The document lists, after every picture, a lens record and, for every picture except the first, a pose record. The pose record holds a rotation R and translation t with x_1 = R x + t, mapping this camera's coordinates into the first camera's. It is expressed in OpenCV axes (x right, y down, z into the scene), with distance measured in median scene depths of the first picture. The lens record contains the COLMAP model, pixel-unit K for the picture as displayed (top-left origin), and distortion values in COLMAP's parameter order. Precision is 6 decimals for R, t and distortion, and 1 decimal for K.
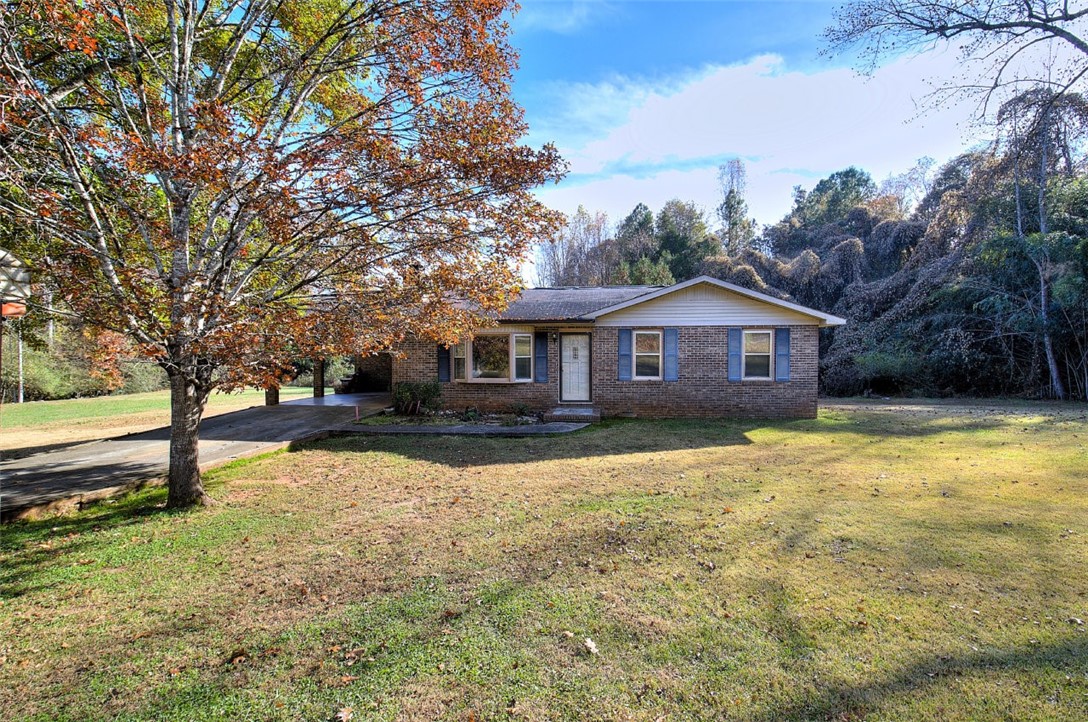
lens RADIAL K [[483.1, 0, 551.6], [0, 483.1, 360.7], [0, 0, 1]] dist [-0.001836, -0.000292]
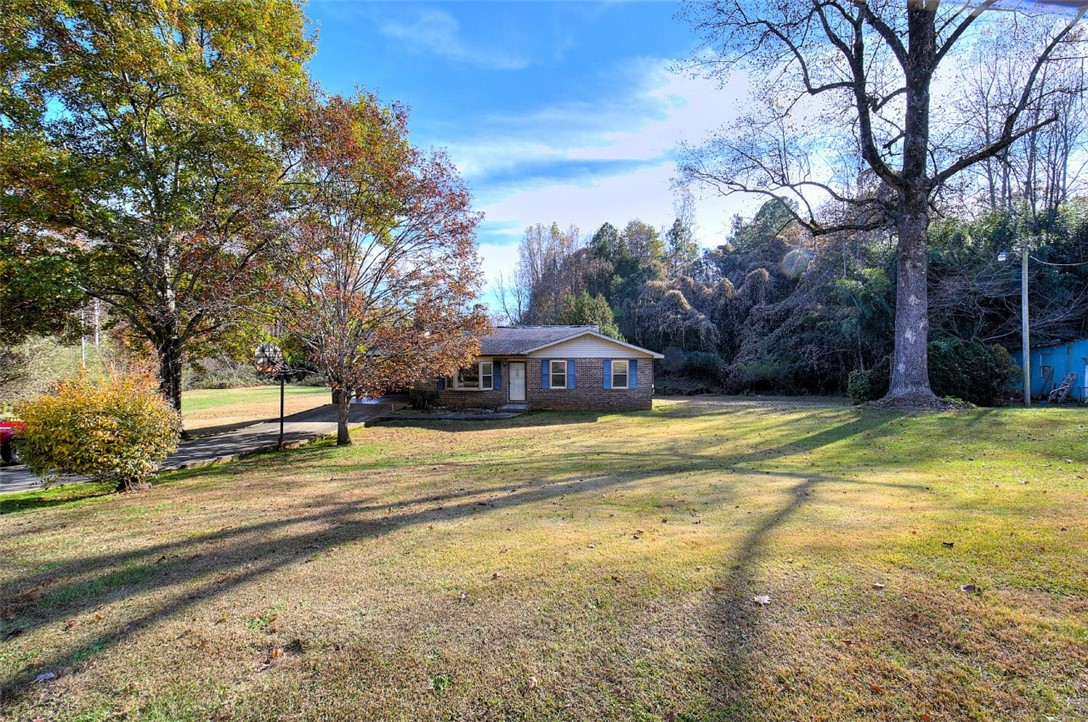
lens RADIAL K [[483.1, 0, 551.6], [0, 483.1, 360.7], [0, 0, 1]] dist [-0.001836, -0.000292]
pose [[0.999603, -0.000945, 0.028149, 0.126057], [0.000625, 0.999935, 0.011370, -0.081239], [-0.028157, -0.011348, 0.999539, -0.750758]]
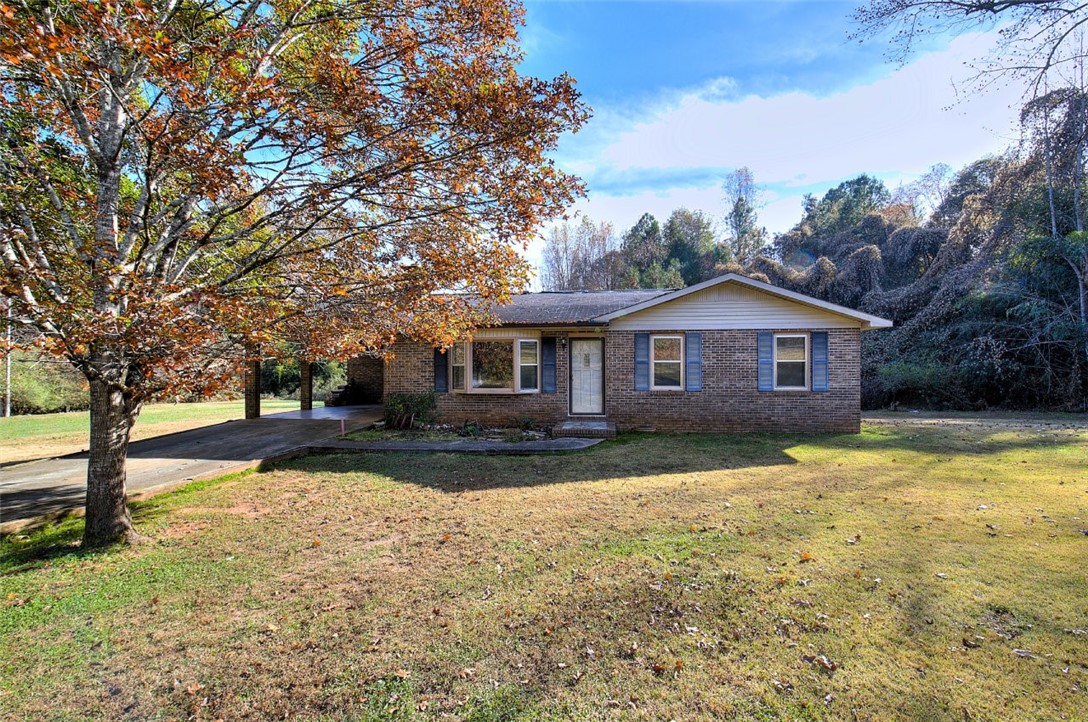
lens RADIAL K [[486.6, 0, 551.6], [0, 486.6, 360.3], [0, 0, 1]] dist [-0.000884, -0.000350]
pose [[0.999969, -0.001376, -0.007812, -0.009425], [0.001150, 0.999582, -0.028890, 0.010674], [0.007848, 0.028880, 0.999552, 0.095596]]
